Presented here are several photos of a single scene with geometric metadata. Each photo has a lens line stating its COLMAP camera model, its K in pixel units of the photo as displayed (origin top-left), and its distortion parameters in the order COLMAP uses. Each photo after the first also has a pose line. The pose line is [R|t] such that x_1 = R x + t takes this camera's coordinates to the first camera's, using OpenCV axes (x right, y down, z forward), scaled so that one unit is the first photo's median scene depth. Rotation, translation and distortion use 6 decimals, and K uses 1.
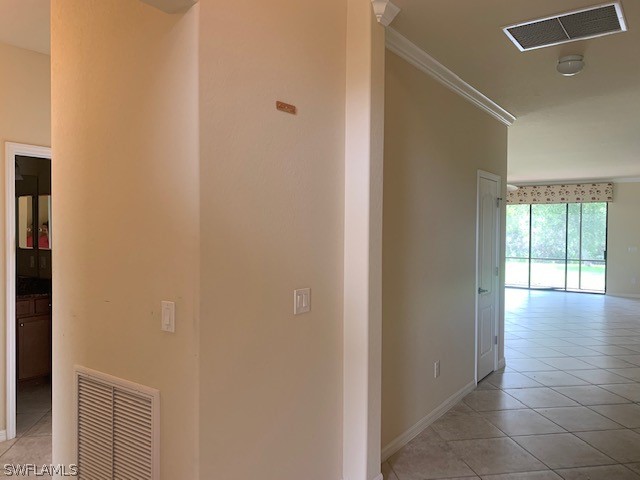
lens RADIAL K [[489.0, 0, 319.5], [0, 489.0, 236.1], [0, 0, 1]] dist [0.007017, -0.008920]
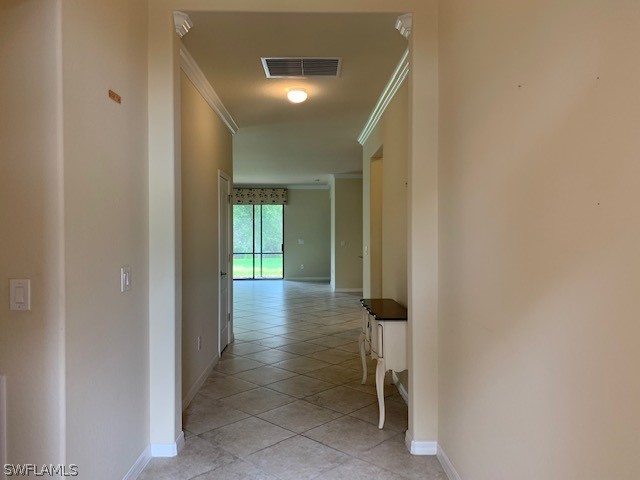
lens RADIAL K [[489.0, 0, 319.5], [0, 489.0, 236.1], [0, 0, 1]] dist [0.007017, -0.008920]
pose [[0.795427, -0.006930, 0.606010, -0.140653], [0.008500, 0.999964, 0.000278, 0.017150], [-0.605990, 0.004930, 0.795457, -0.043651]]
